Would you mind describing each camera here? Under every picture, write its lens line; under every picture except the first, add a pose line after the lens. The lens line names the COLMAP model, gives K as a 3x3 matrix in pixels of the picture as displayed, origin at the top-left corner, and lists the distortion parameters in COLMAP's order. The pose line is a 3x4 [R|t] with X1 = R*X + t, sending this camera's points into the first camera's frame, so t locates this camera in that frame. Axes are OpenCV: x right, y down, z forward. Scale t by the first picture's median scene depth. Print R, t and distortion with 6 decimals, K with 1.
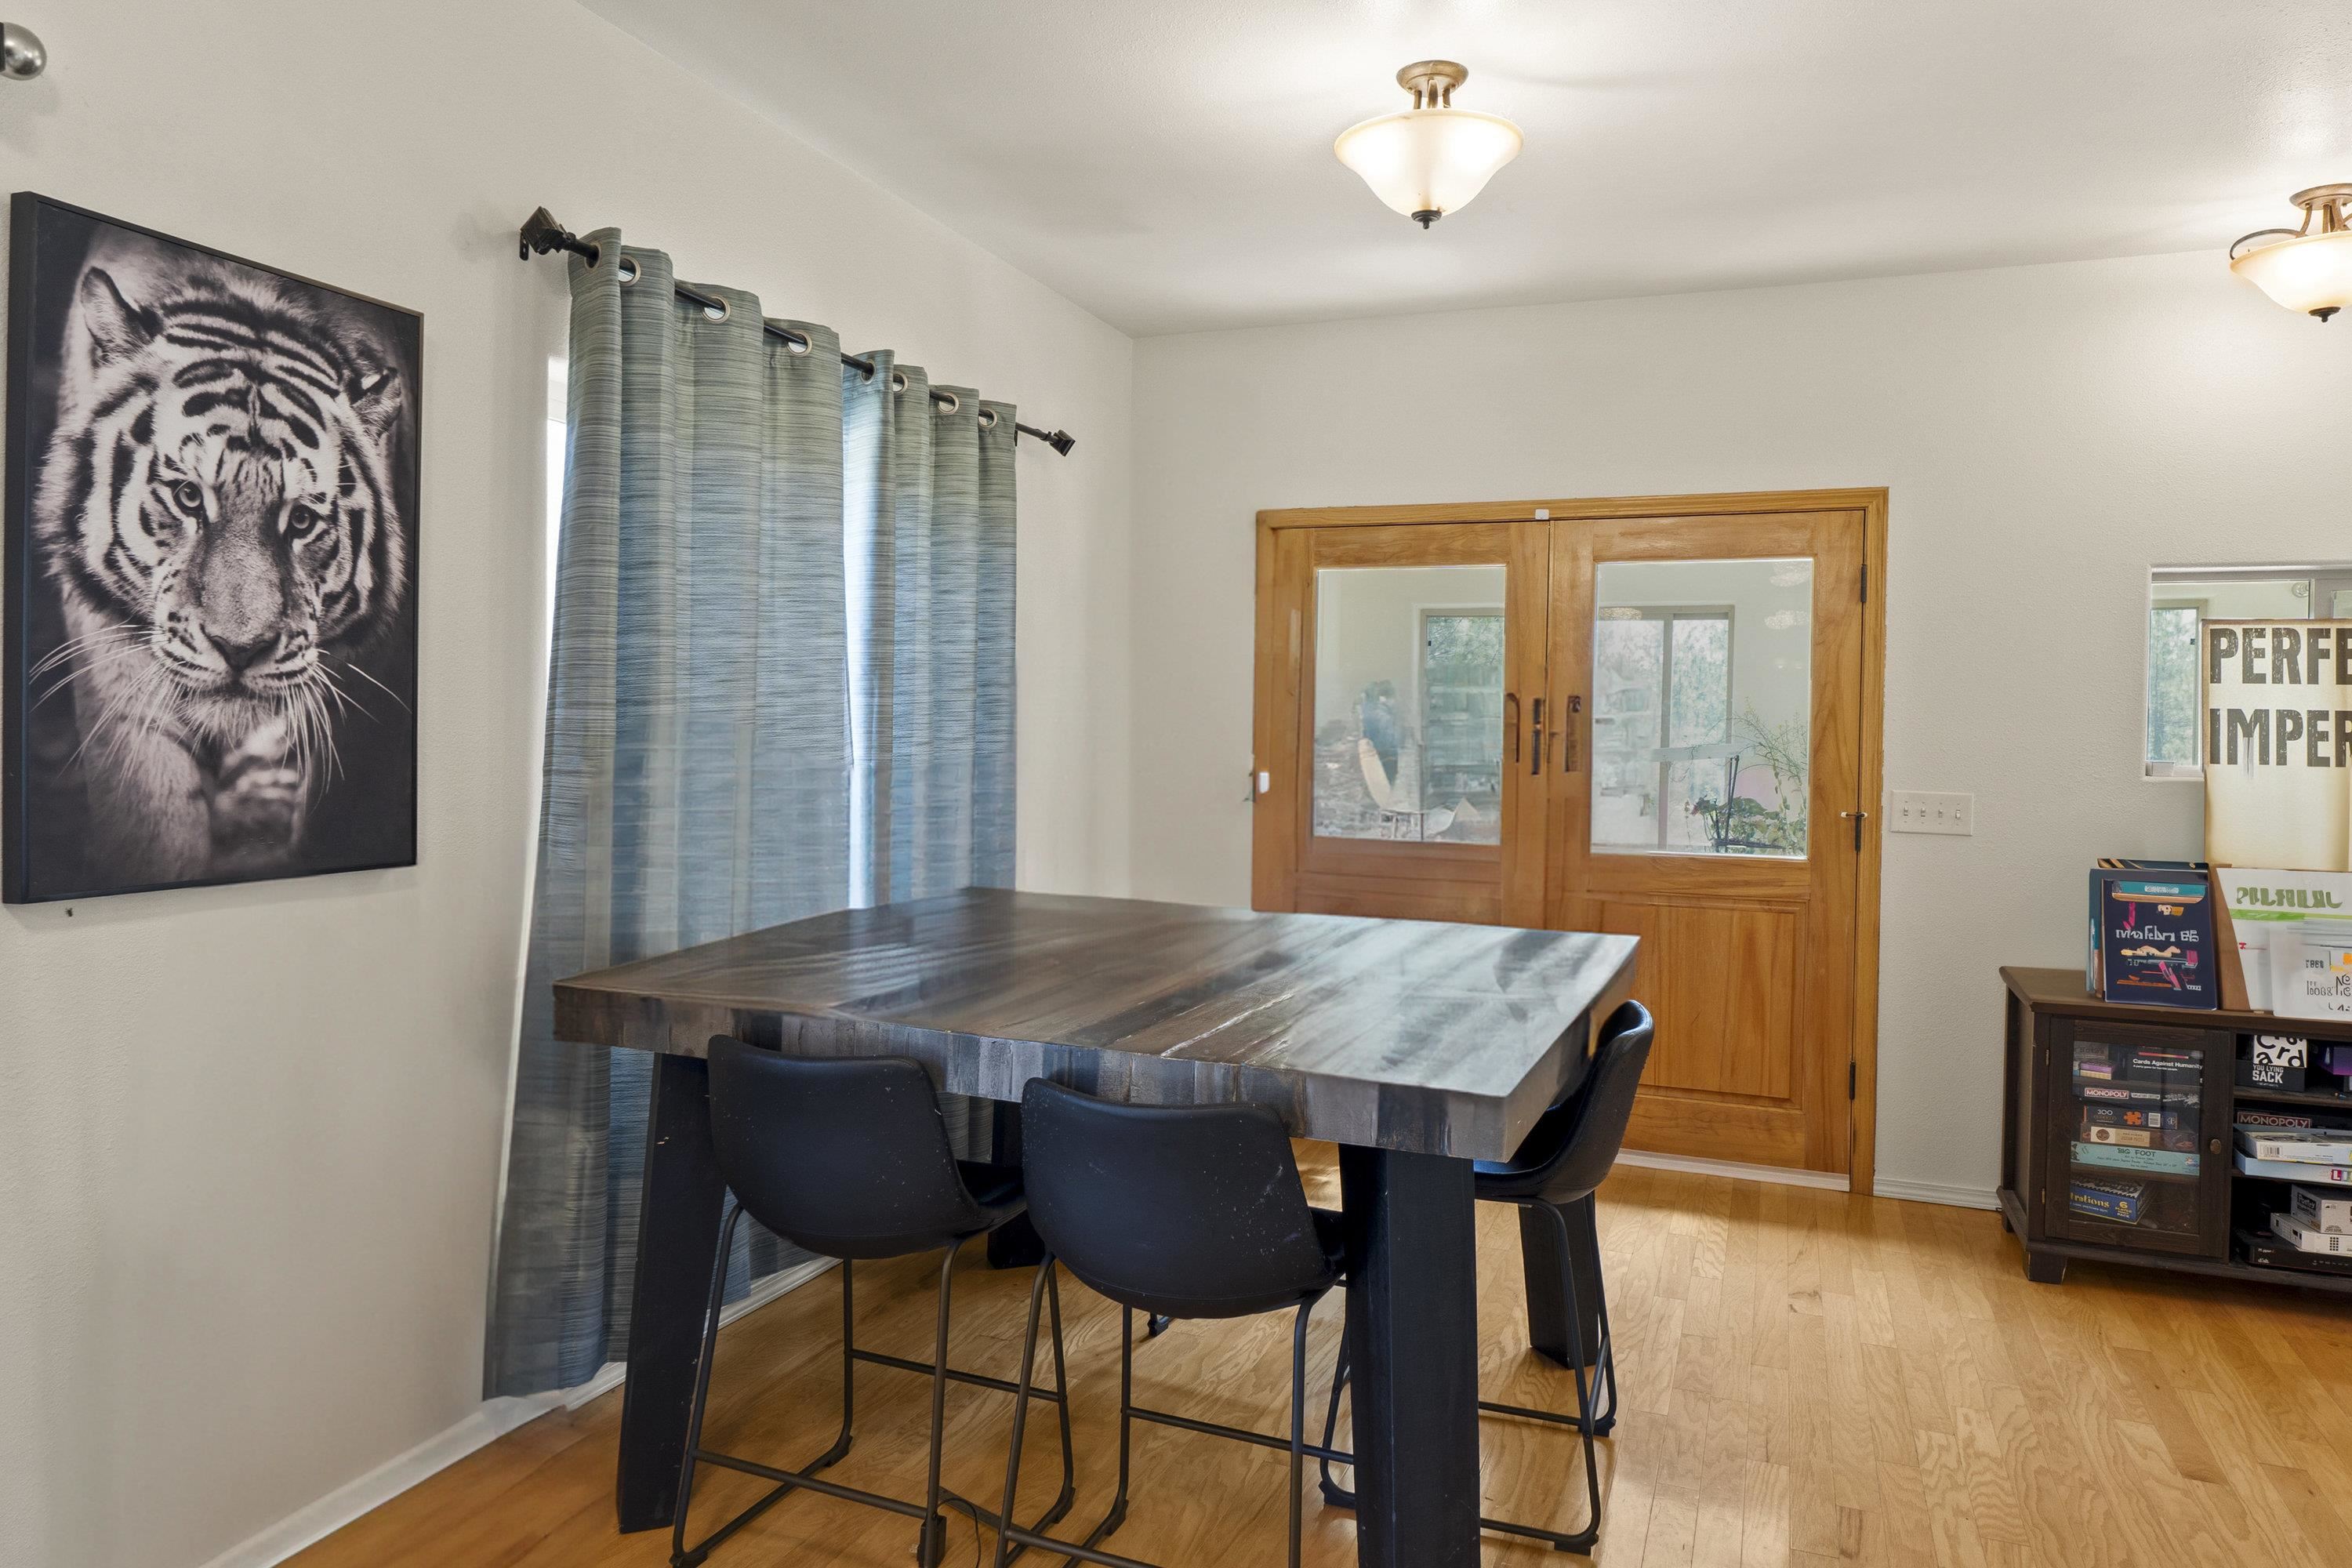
lens RADIAL K [[1507.1, 0, 1176.0], [0, 1507.1, 784.0], [0, 0, 1]] dist [-0.002406, -0.000844]
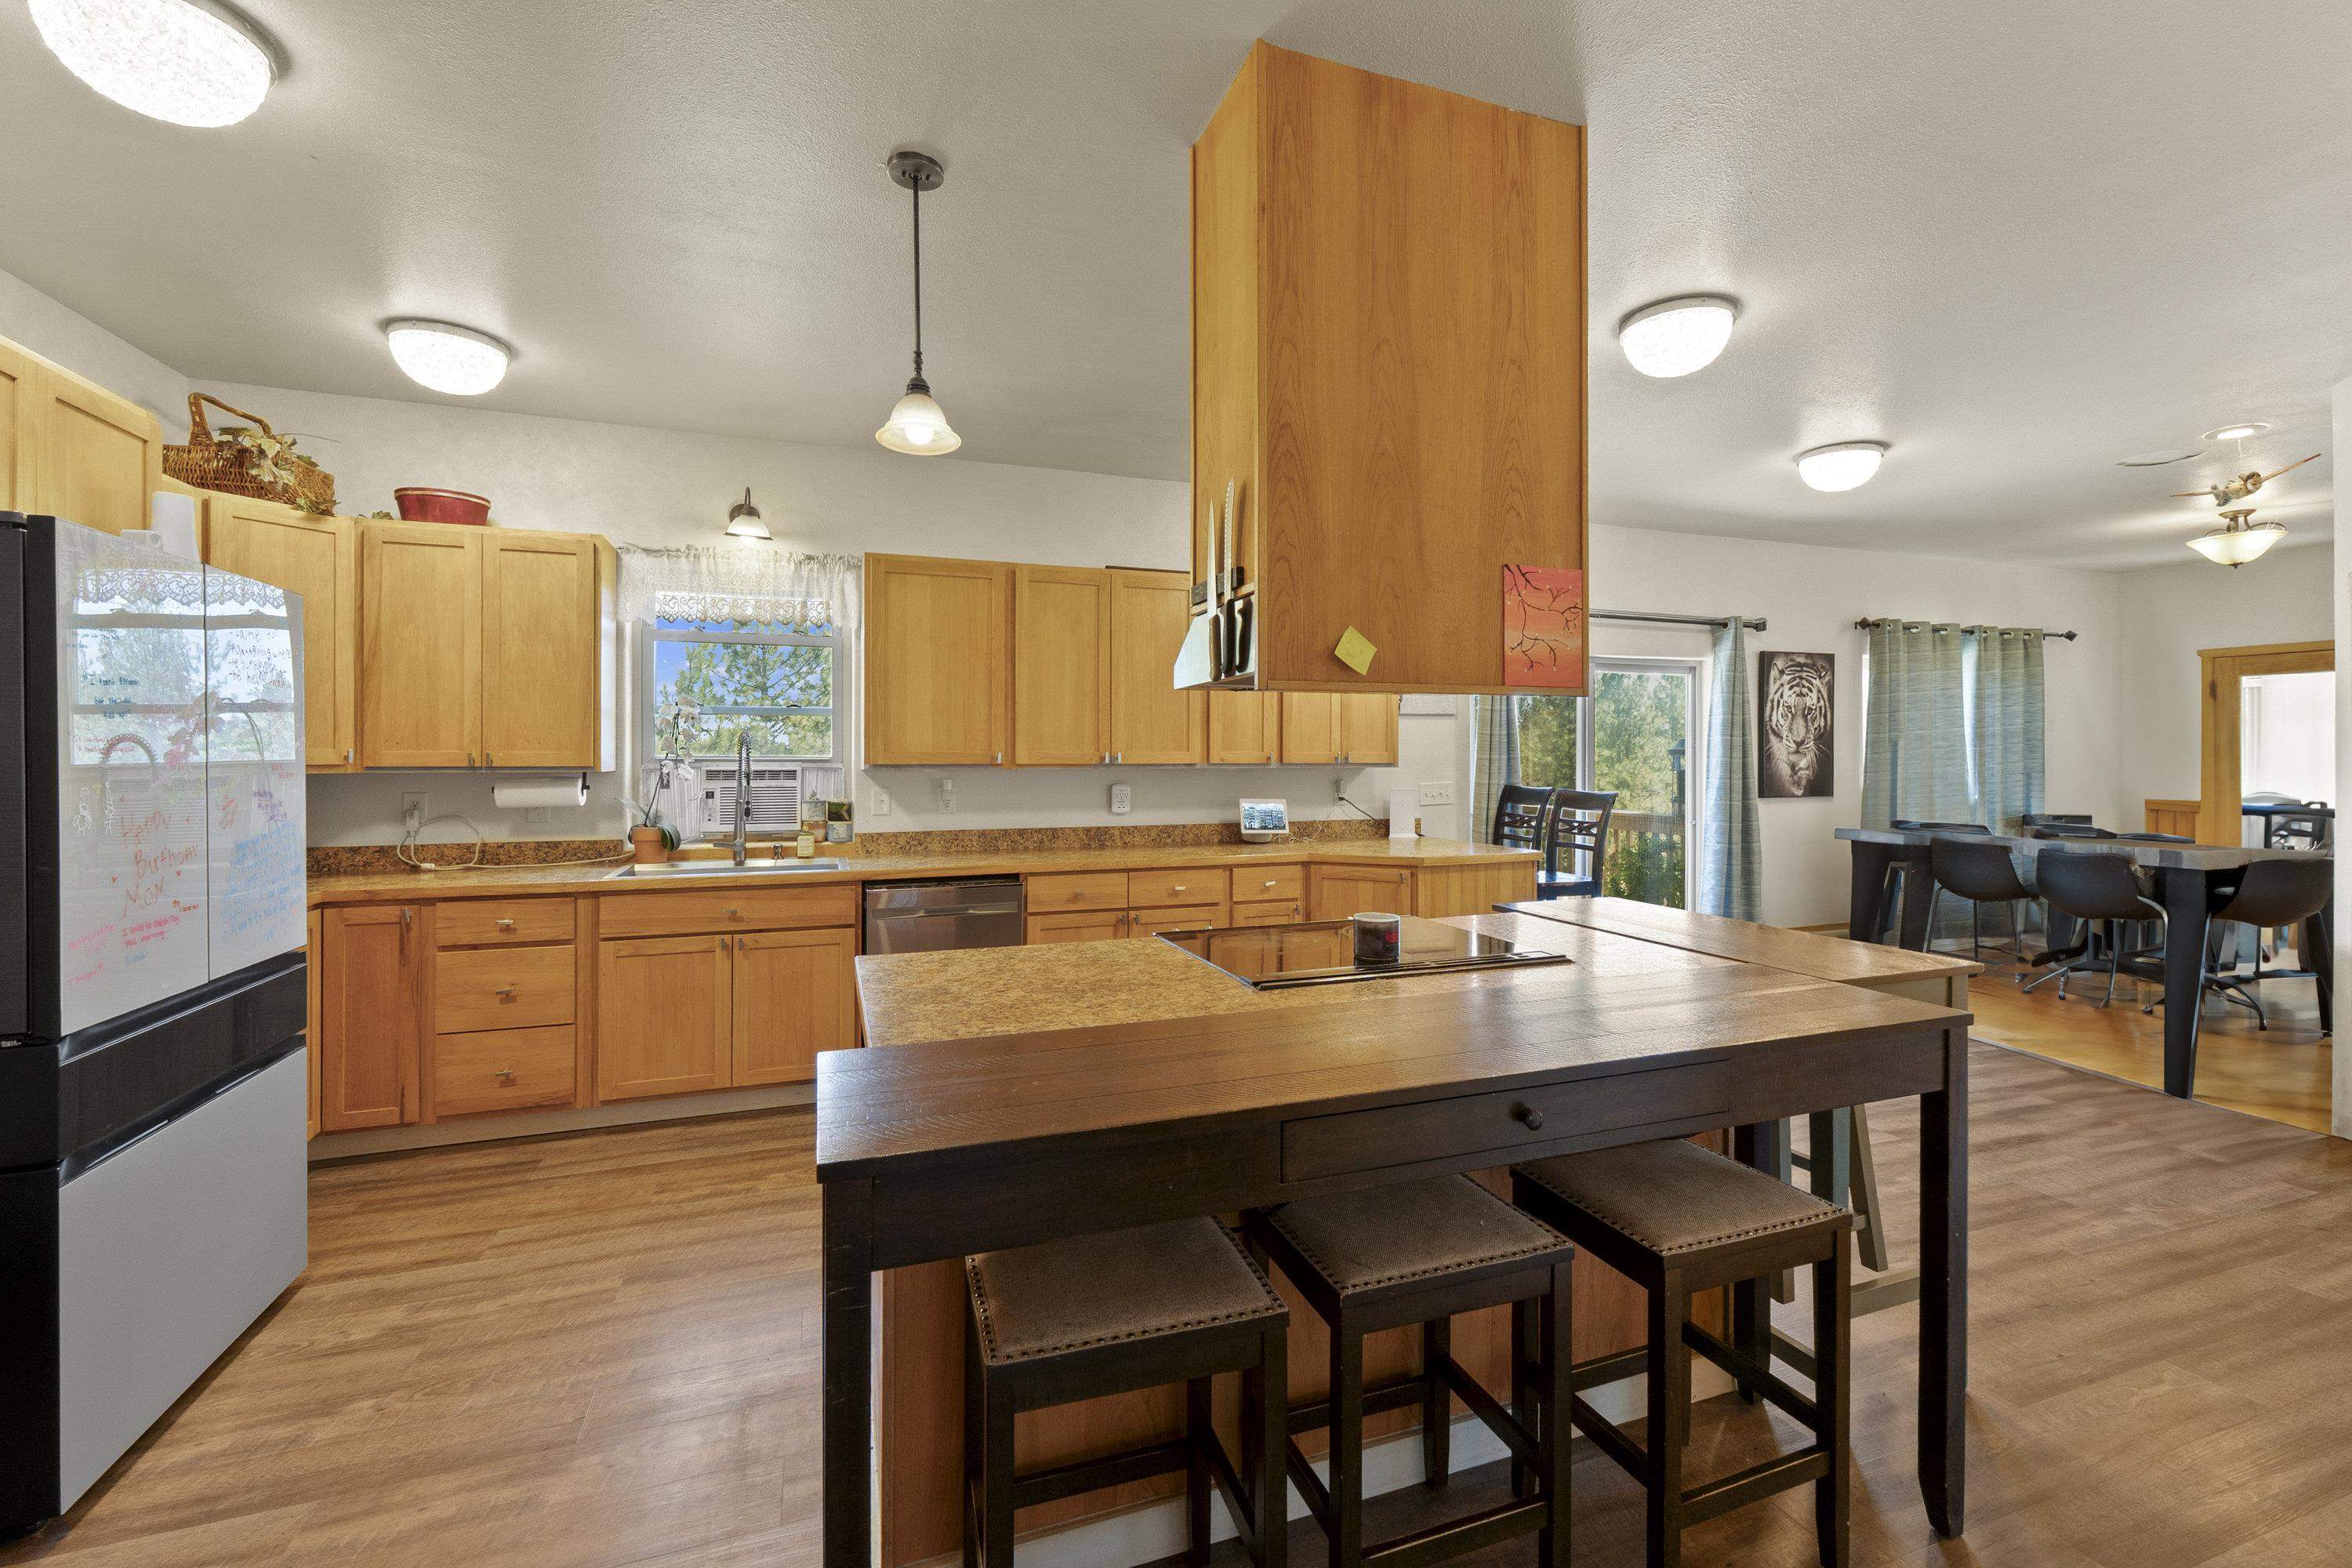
lens RADIAL K [[1004.0, 0, 1170.2], [0, 1004.0, 758.2], [0, 0, 1]] dist [0.001298, 0.000495]
pose [[0.664362, -0.020246, -0.747136, 0.195897], [-0.012114, 0.999210, -0.037849, 0.050856], [0.747313, 0.034197, 0.663592, -1.333805]]
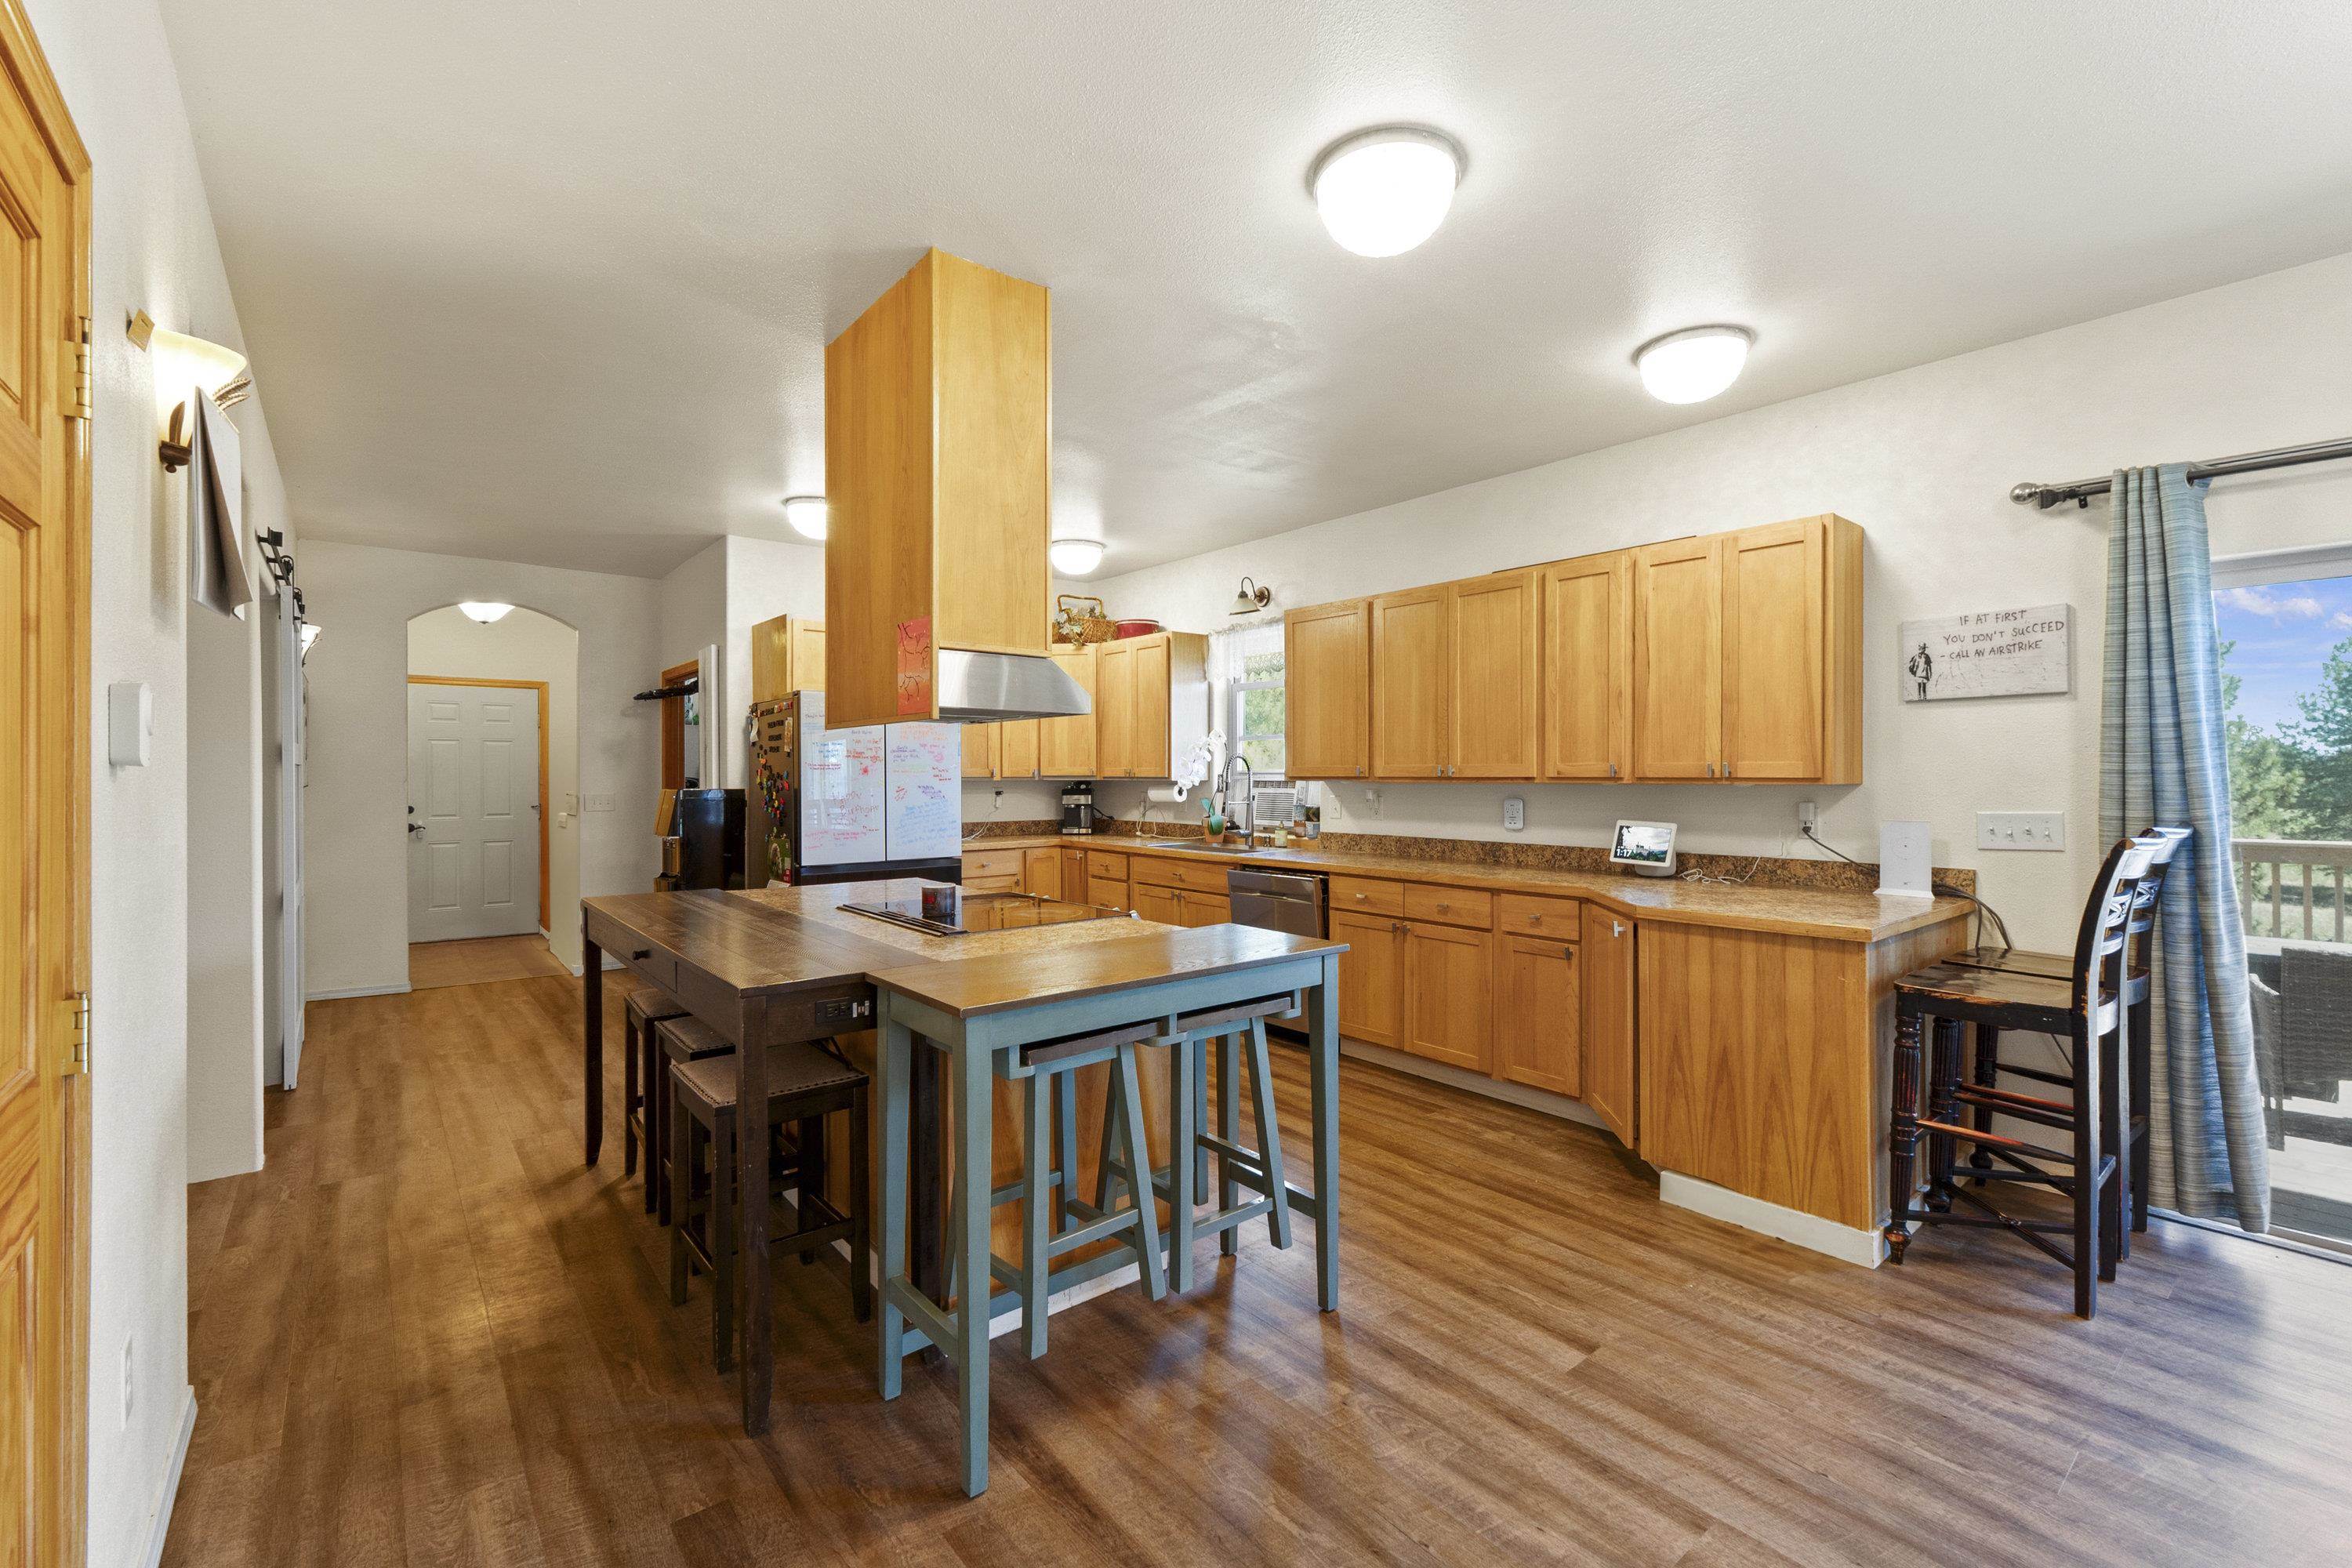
lens RADIAL K [[978.3, 0, 1190.4], [0, 978.3, 782.9], [0, 0, 1]] dist [0.000197, 0.000274]
pose [[-0.477376, -0.011685, -0.878621, 0.430595], [-0.038934, 0.999211, 0.007865, 0.021905], [0.877836, 0.037963, -0.477454, -0.269900]]
